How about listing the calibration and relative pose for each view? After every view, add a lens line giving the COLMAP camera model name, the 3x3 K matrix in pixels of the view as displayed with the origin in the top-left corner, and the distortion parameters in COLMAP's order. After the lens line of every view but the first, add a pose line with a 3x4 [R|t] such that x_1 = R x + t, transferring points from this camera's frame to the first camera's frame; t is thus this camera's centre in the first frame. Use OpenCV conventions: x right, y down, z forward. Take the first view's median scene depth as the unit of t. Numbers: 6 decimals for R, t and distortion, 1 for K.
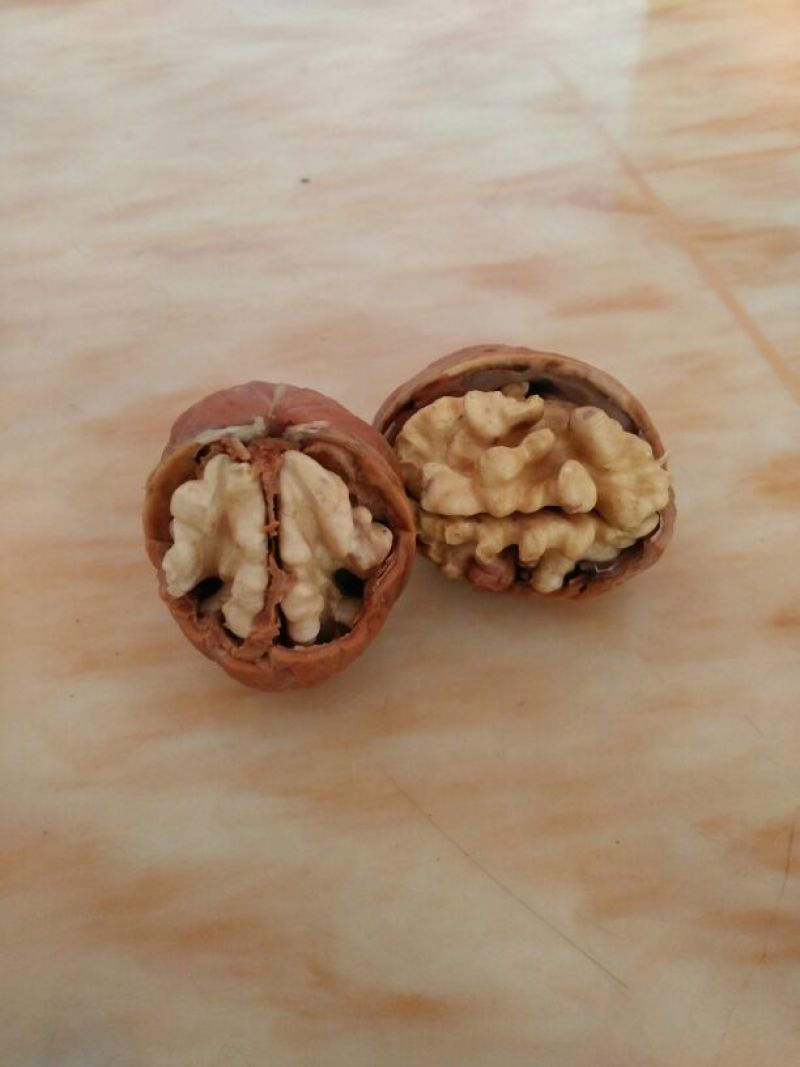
lens RADIAL K [[923.9, 0, 400.0], [0, 923.9, 533.5], [0, 0, 1]] dist [0.030533, -0.004609]
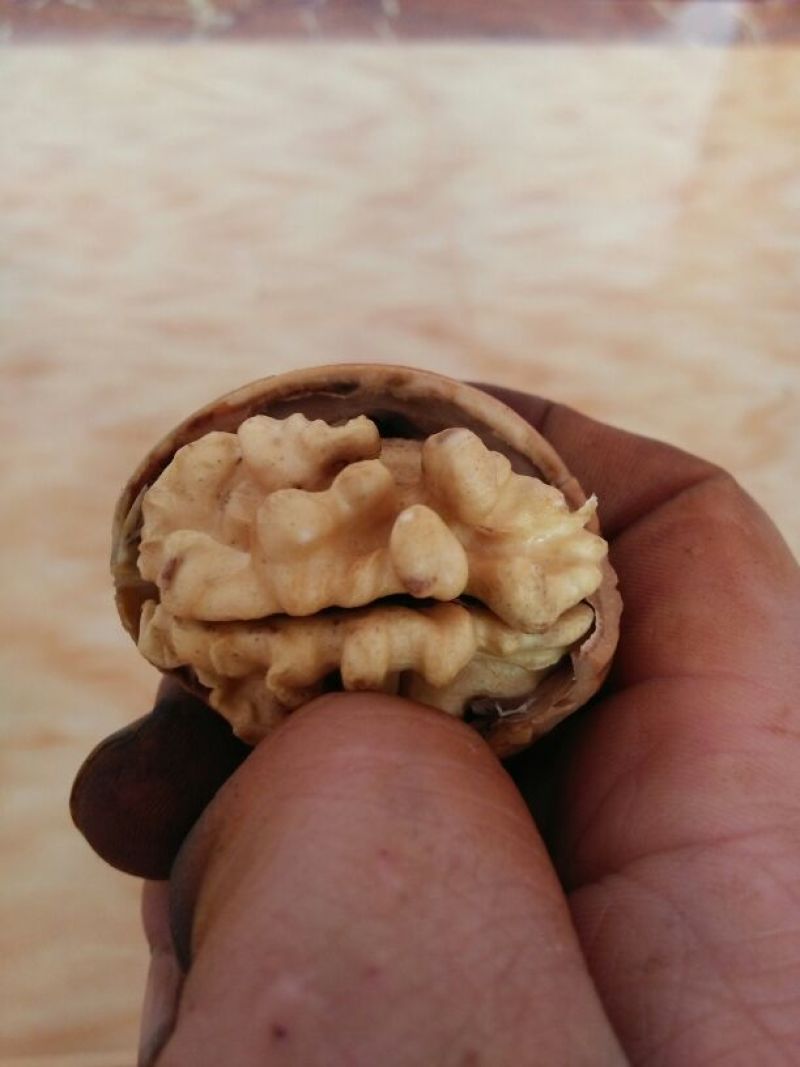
lens RADIAL K [[923.9, 0, 400.0], [0, 923.9, 533.5], [0, 0, 1]] dist [0.030533, -0.004609]
pose [[0.998002, -0.063072, -0.003773, 0.170573], [0.060300, 0.968563, -0.241348, 0.072502], [0.018877, 0.240638, 0.970431, 0.433596]]
